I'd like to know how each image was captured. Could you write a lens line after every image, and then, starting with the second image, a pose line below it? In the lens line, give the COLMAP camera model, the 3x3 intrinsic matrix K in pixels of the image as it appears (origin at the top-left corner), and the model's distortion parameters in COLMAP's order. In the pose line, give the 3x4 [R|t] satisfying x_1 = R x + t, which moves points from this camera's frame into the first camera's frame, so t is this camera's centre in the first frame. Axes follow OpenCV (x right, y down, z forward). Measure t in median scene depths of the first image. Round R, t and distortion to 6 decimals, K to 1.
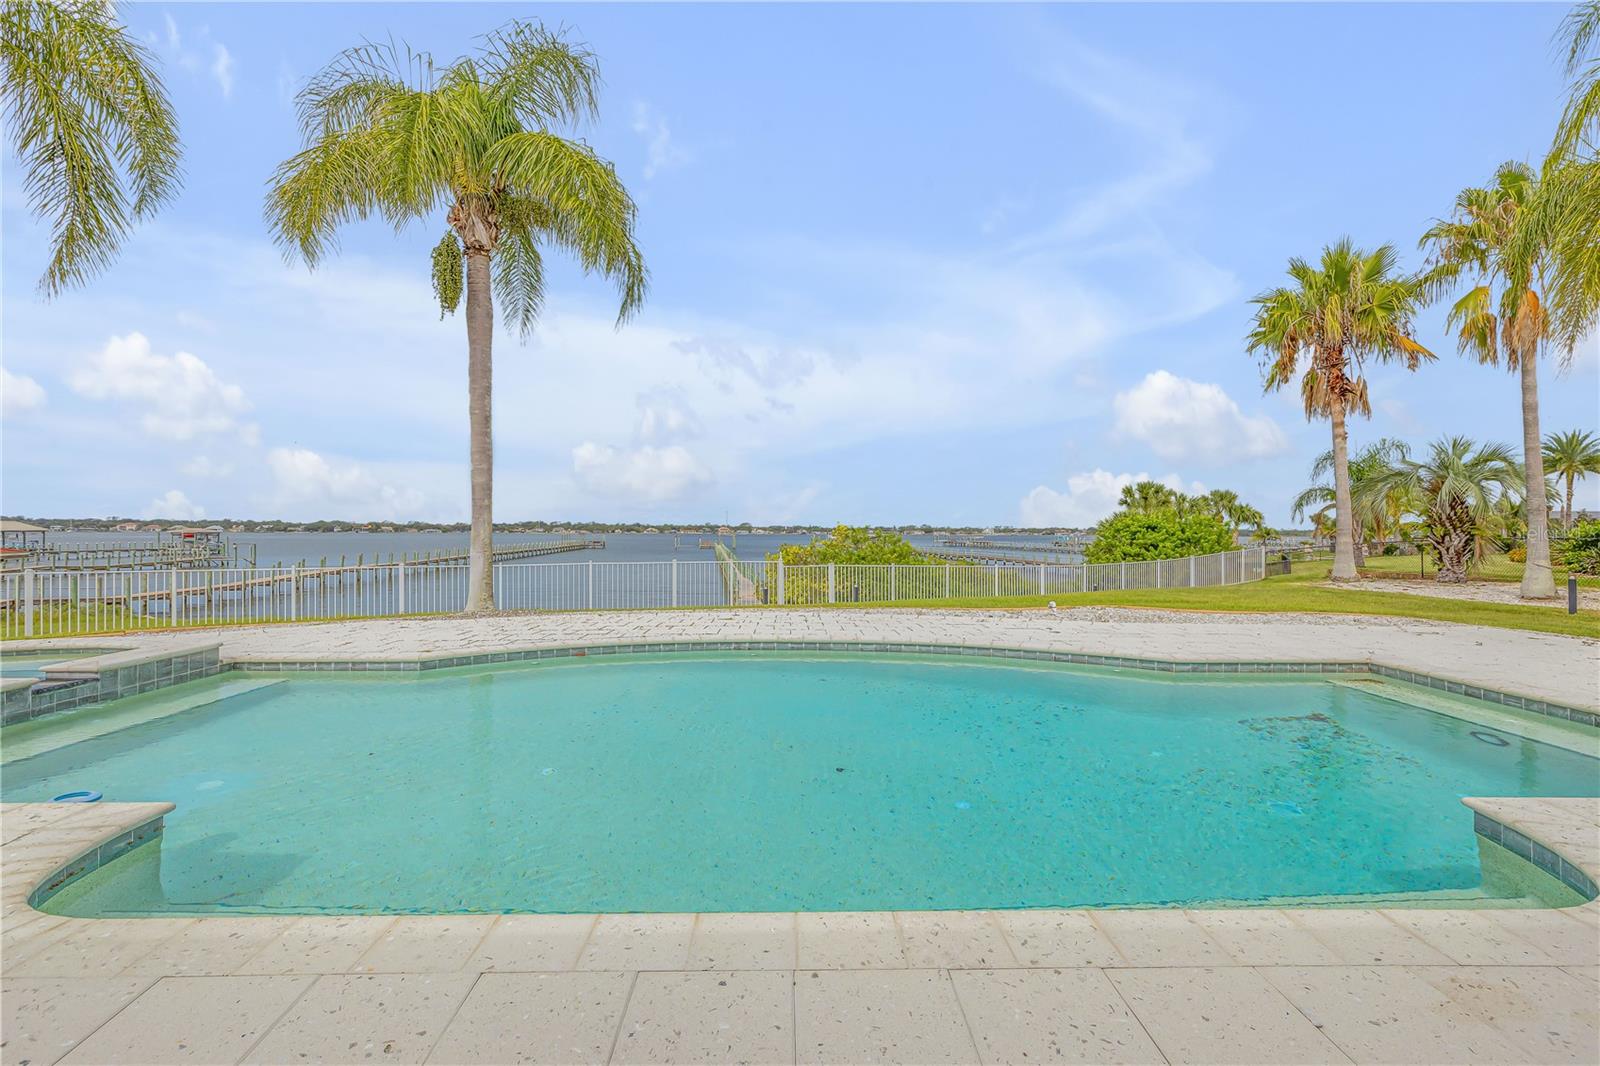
lens RADIAL K [[723.1, 0, 796.4], [0, 723.1, 533.4], [0, 0, 1]] dist [0.009190, -0.003065]
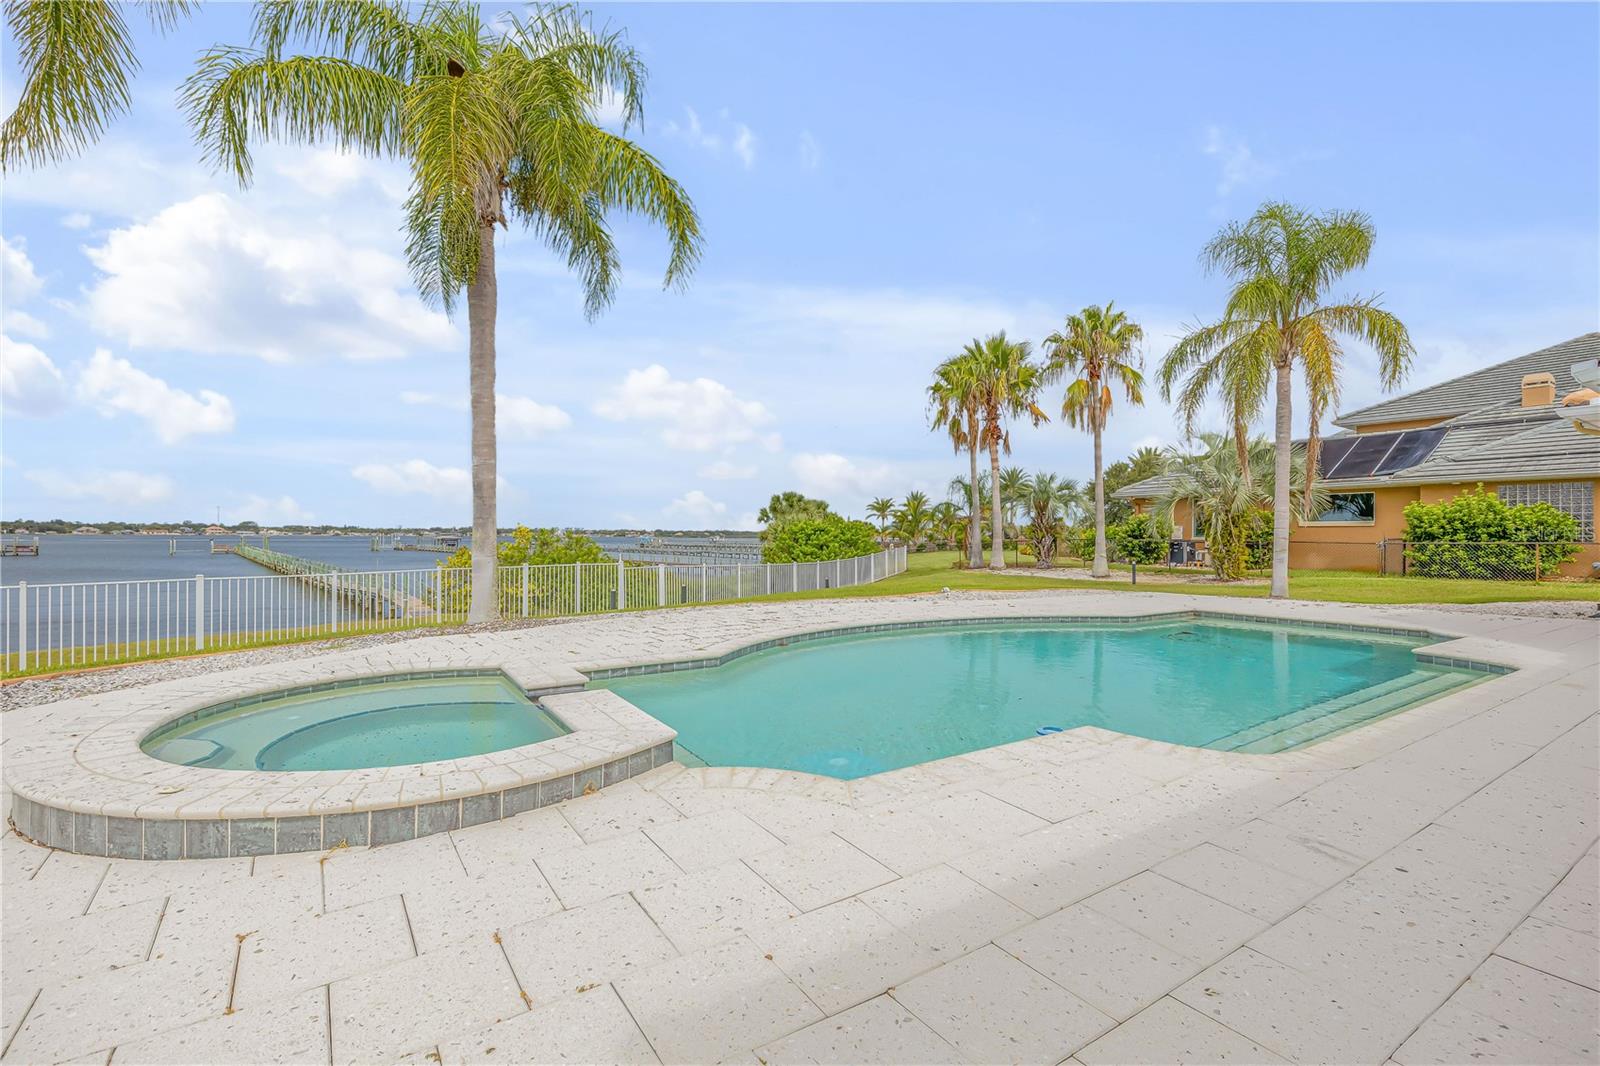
lens RADIAL K [[723.1, 0, 796.6], [0, 723.1, 532.3], [0, 0, 1]] dist [0.009190, -0.003065]
pose [[0.837187, 0.004056, 0.546902, -0.155003], [-0.001899, 0.999988, -0.004509, -0.000179], [-0.546914, 0.002736, 0.837184, 0.008922]]
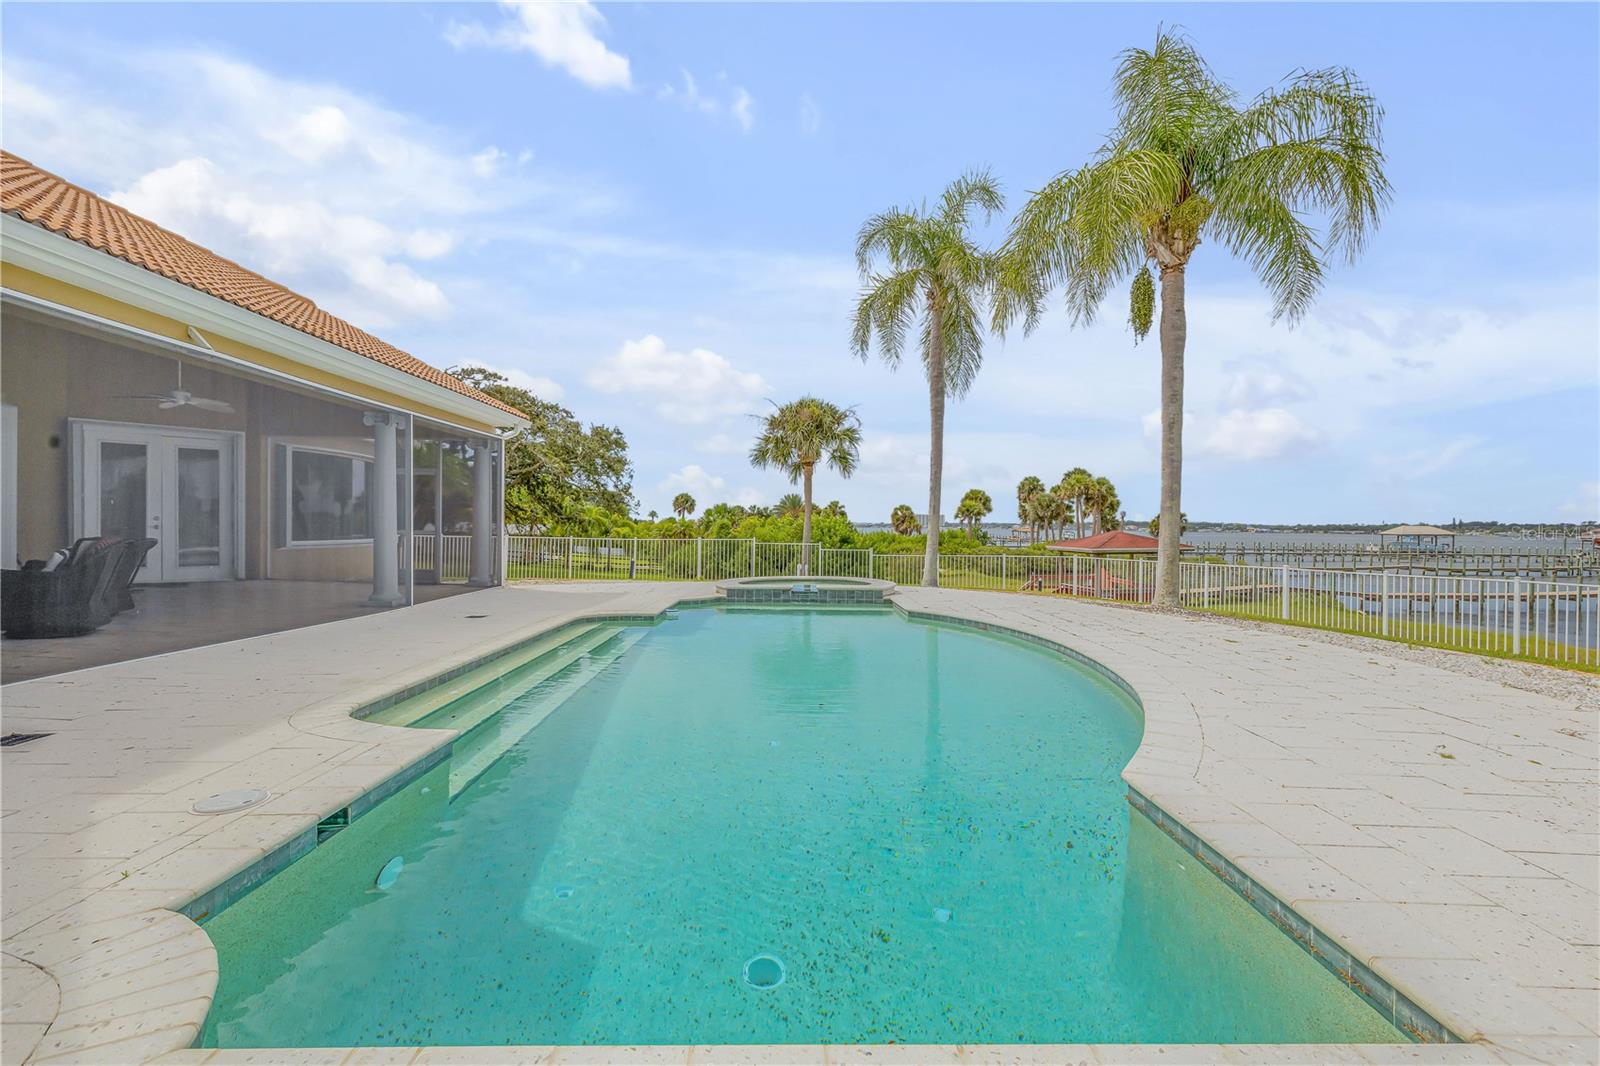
lens RADIAL K [[723.1, 0, 797.9], [0, 723.1, 535.9], [0, 0, 1]] dist [0.009190, -0.003065]
pose [[-0.013297, 0.010242, -0.999859, 0.163000], [-0.013726, 0.999851, 0.010425, -0.000218], [0.999817, 0.013863, -0.013155, 0.119884]]
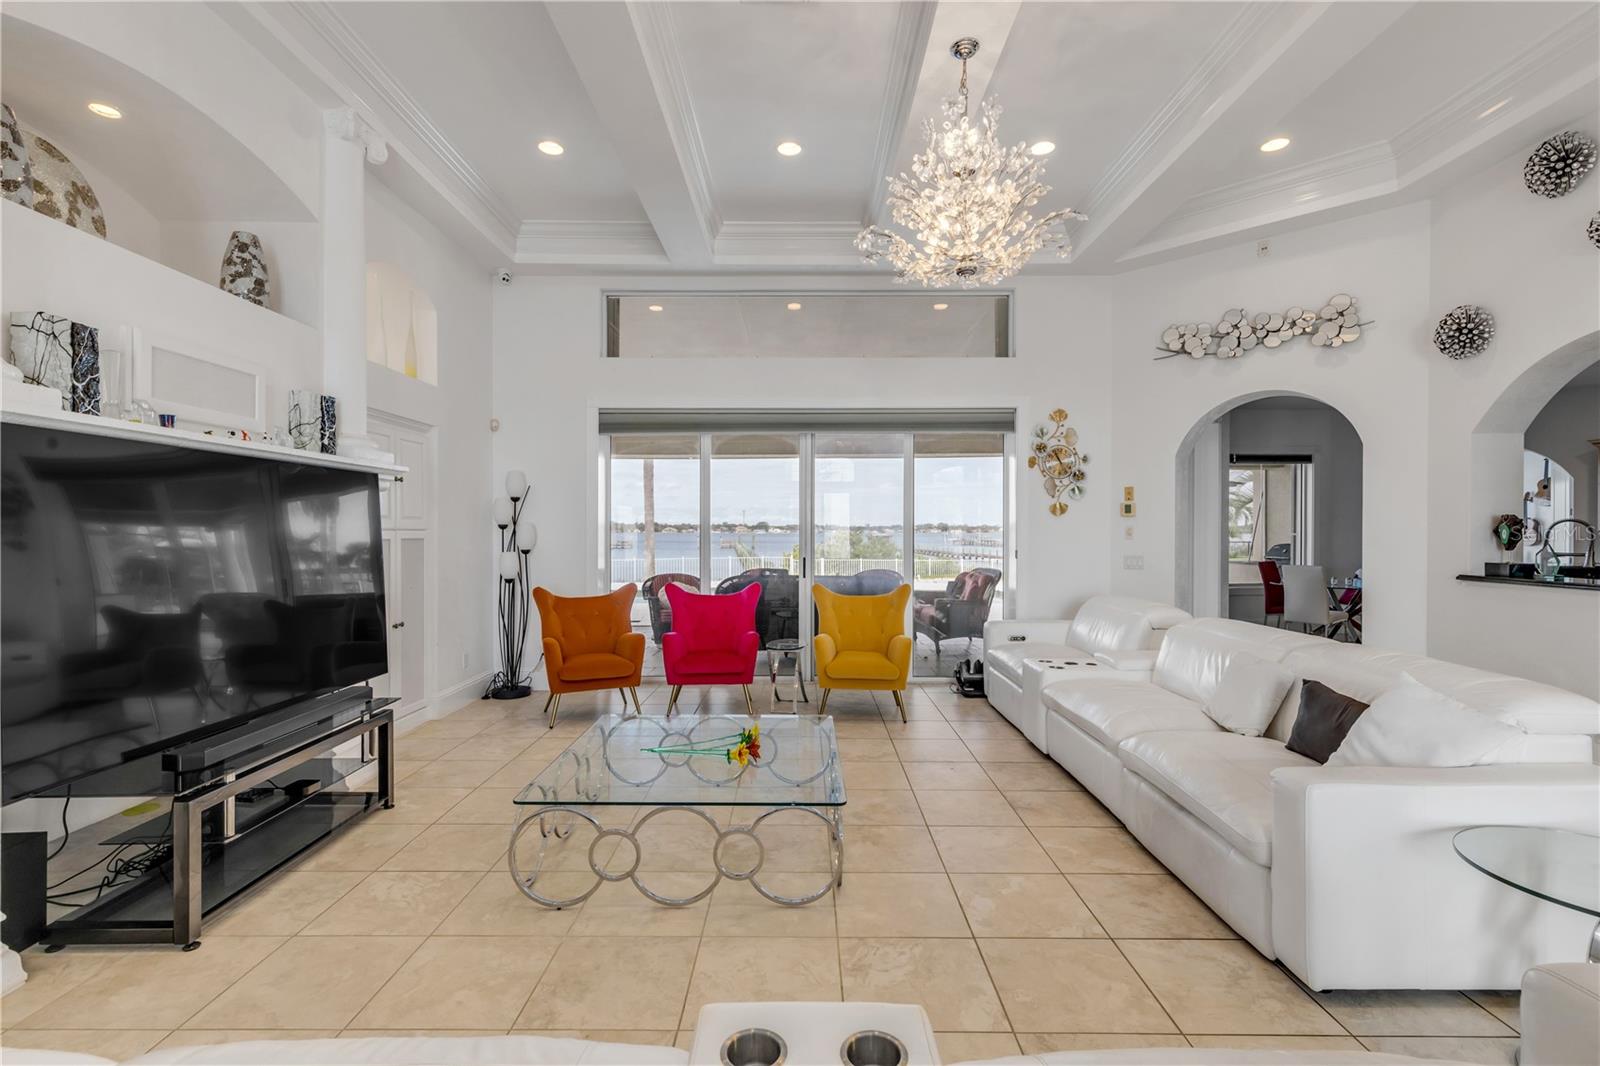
lens RADIAL K [[723.1, 0, 795.3], [0, 723.1, 531.3], [0, 0, 1]] dist [0.009190, -0.003065]
pose [[0.999697, -0.001971, -0.024517, 0.012844], [0.001949, 0.999998, -0.000936, -0.007916], [0.024519, 0.000888, 0.999699, -0.283265]]
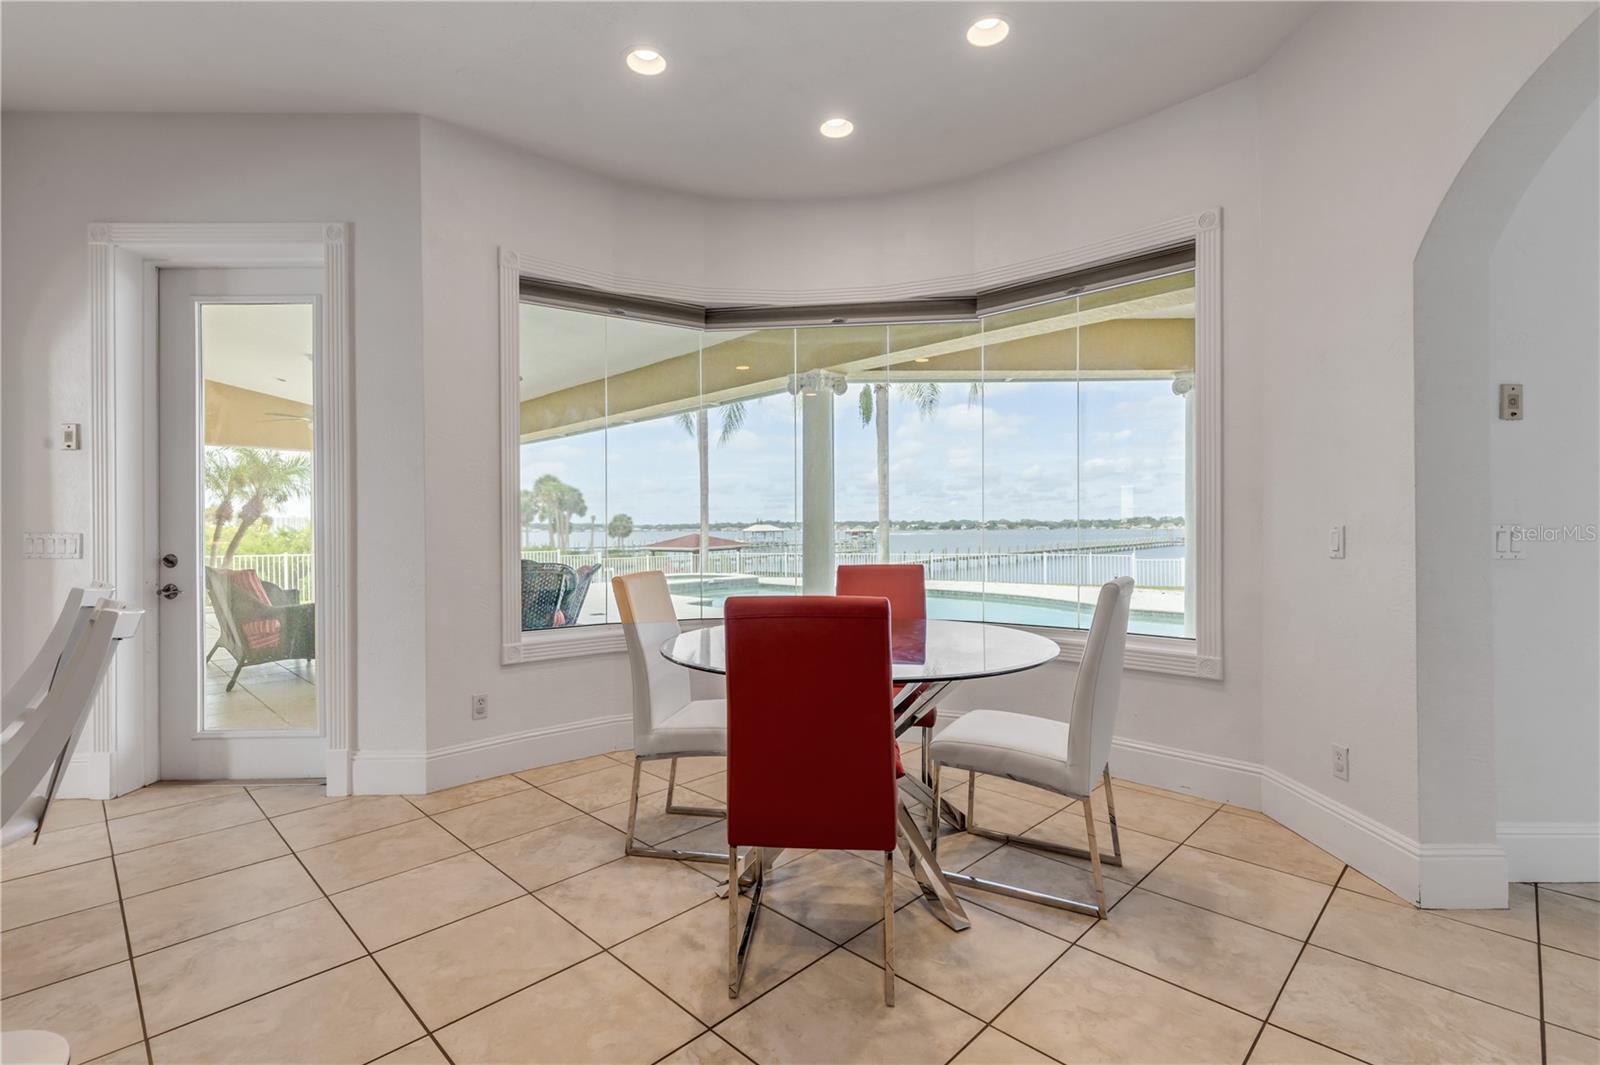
lens RADIAL K [[723.1, 0, 793.0], [0, 723.1, 527.7], [0, 0, 1]] dist [0.009190, -0.003065]
pose [[0.697758, -0.009631, -0.716269, 0.194963], [0.007941, 0.999952, -0.005711, -0.003015], [0.716290, -0.001703, 0.697801, -0.127282]]
